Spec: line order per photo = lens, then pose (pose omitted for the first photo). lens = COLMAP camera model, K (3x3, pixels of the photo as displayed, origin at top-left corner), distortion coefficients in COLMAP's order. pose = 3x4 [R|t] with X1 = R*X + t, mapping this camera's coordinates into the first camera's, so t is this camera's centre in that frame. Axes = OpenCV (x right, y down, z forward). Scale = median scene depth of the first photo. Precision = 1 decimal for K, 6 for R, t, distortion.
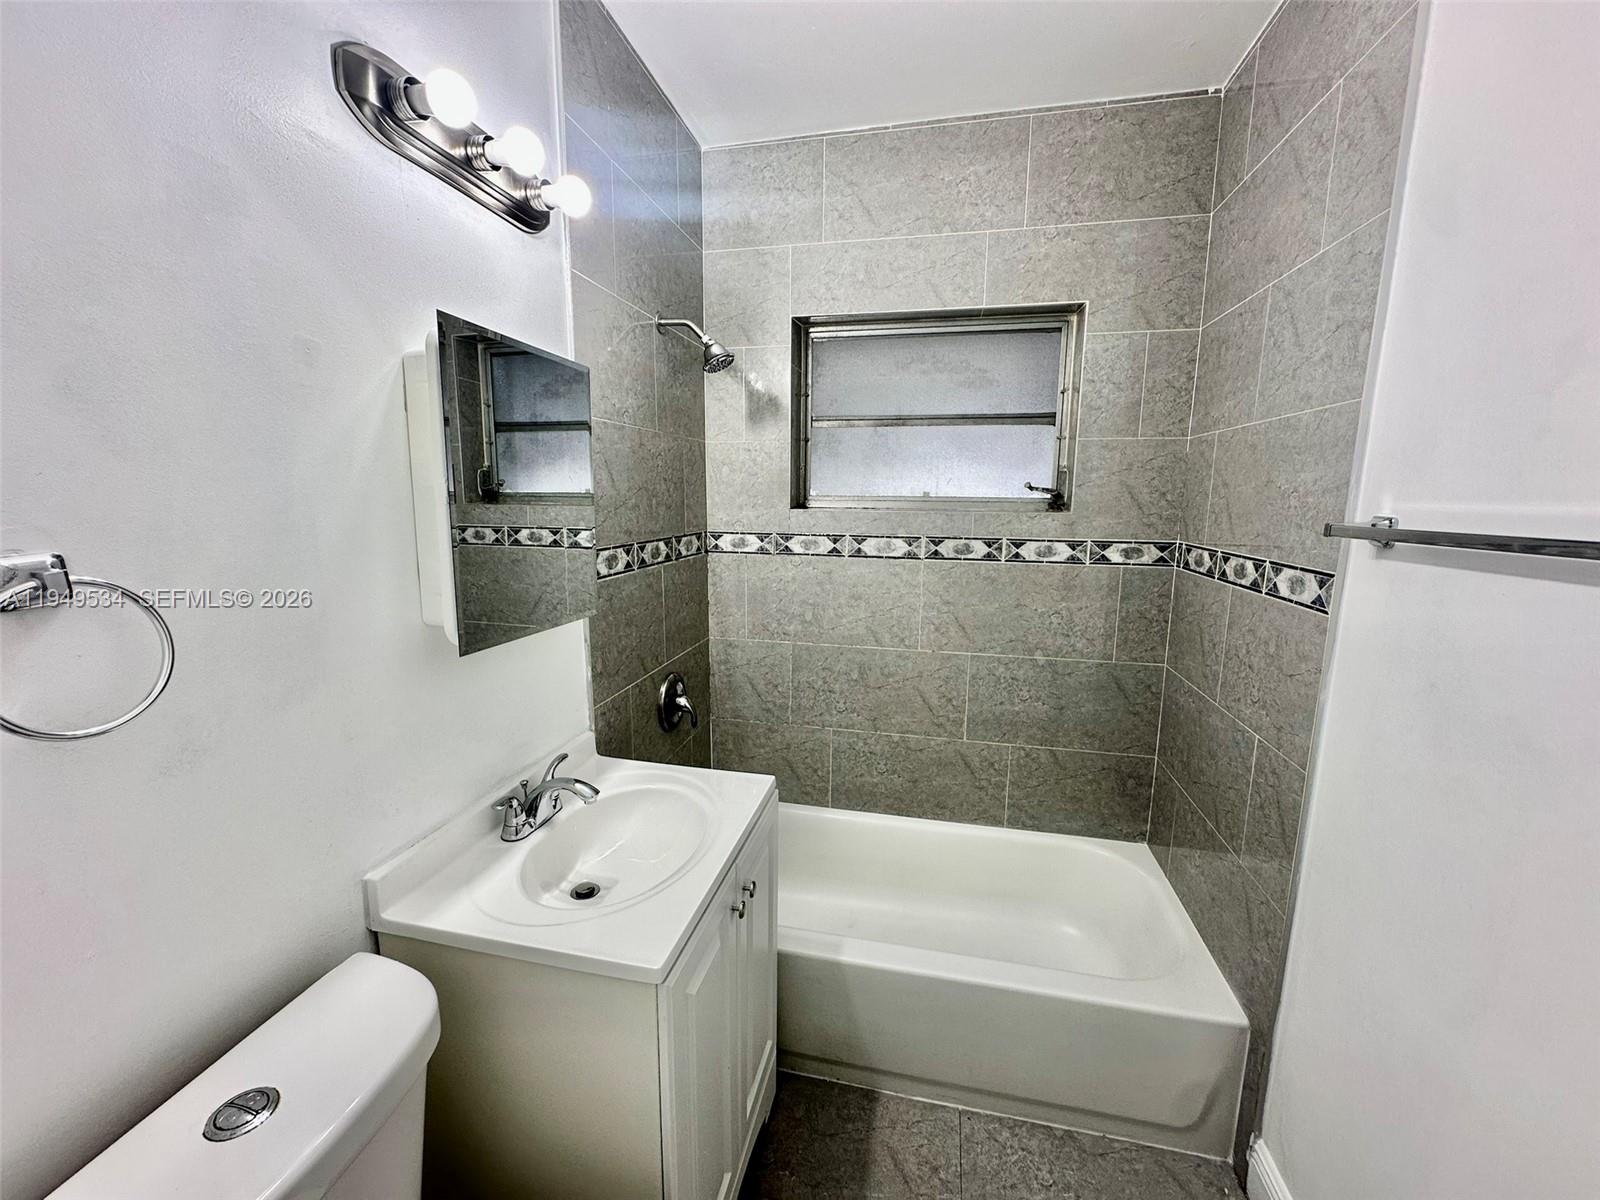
lens RADIAL K [[636.9, 0, 796.9], [0, 636.9, 600.2], [0, 0, 1]] dist [-0.004762, 0.000783]
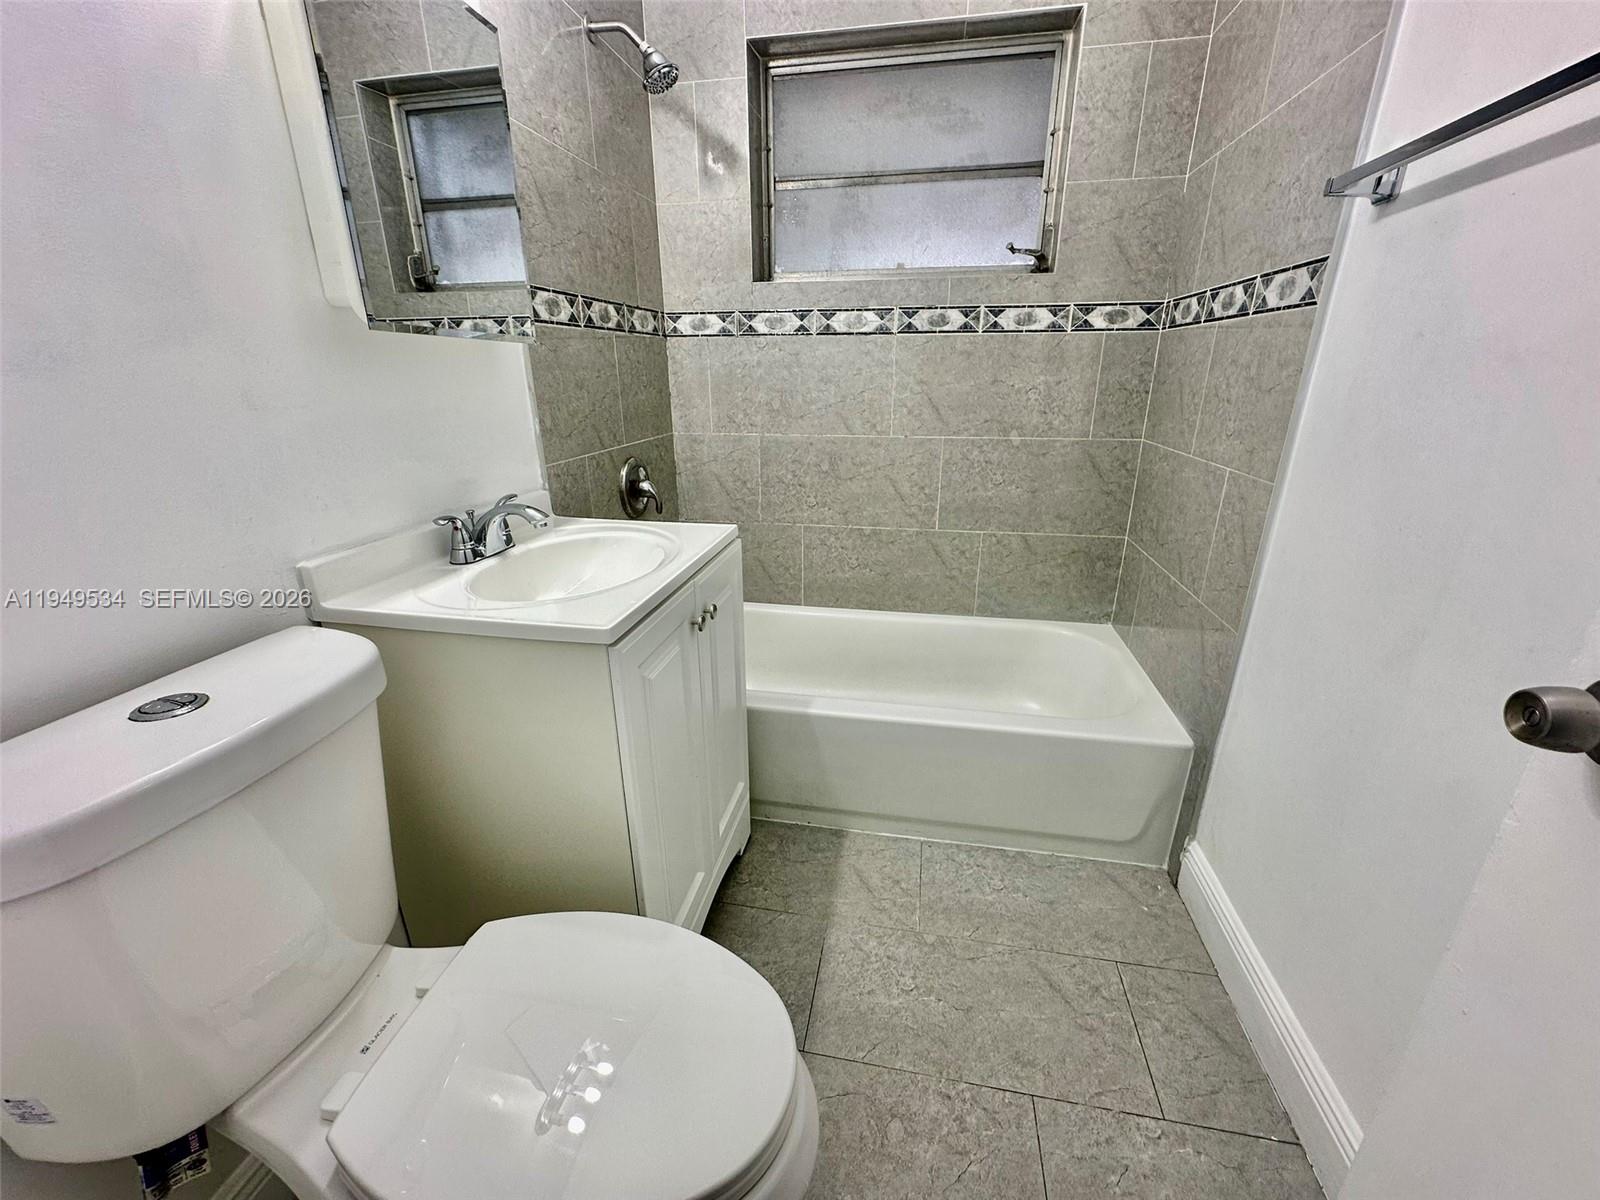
lens RADIAL K [[636.9, 0, 796.9], [0, 636.9, 600.2], [0, 0, 1]] dist [-0.004762, 0.000783]
pose [[0.999477, -0.023474, 0.022264, 0.023286], [0.019080, 0.983423, 0.180322, 0.153512], [-0.026128, -0.179803, 0.983356, 0.013228]]
